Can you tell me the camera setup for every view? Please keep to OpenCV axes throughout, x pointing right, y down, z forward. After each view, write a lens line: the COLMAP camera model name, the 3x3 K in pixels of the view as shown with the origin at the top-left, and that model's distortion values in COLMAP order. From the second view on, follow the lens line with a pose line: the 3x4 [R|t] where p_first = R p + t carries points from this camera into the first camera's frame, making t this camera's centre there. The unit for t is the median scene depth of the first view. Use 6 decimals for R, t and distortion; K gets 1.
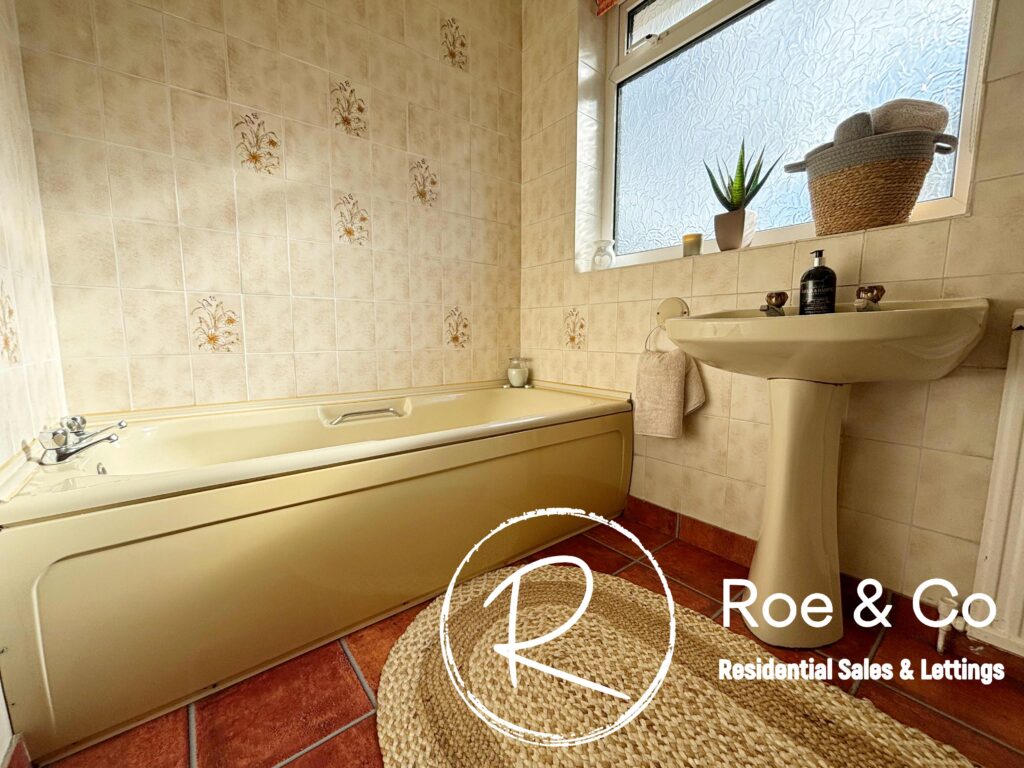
lens RADIAL K [[412.6, 0, 512.0], [0, 412.6, 384.0], [0, 0, 1]] dist [-0.000927, -0.000465]
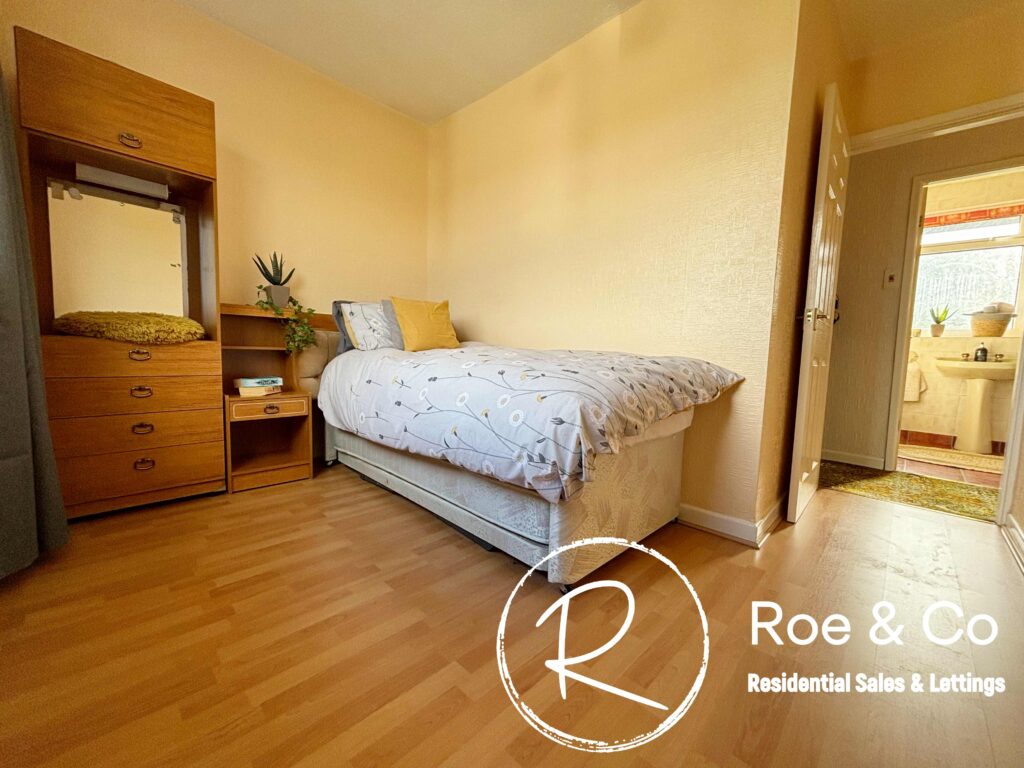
lens RADIAL K [[412.6, 0, 512.0], [0, 412.6, 384.0], [0, 0, 1]] dist [-0.000927, -0.000465]
pose [[0.991138, 0.031519, 0.129044, -3.253279], [-0.028112, 0.999209, -0.028143, 0.208470], [-0.129829, 0.024266, 0.991239, -1.715091]]
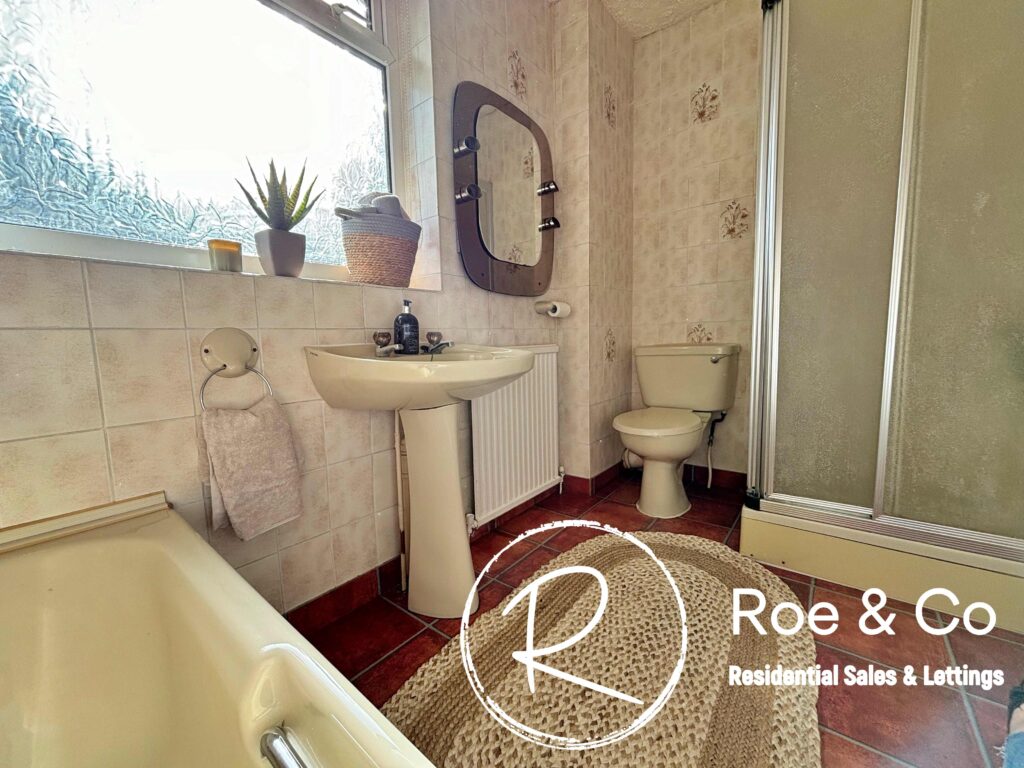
lens RADIAL K [[412.6, 0, 512.0], [0, 412.6, 384.0], [0, 0, 1]] dist [-0.000927, -0.000465]
pose [[-0.197679, -0.093803, 0.975768, -0.481629], [0.159416, 0.979084, 0.126417, -0.162300], [-0.967217, 0.180544, -0.178590, 0.849765]]
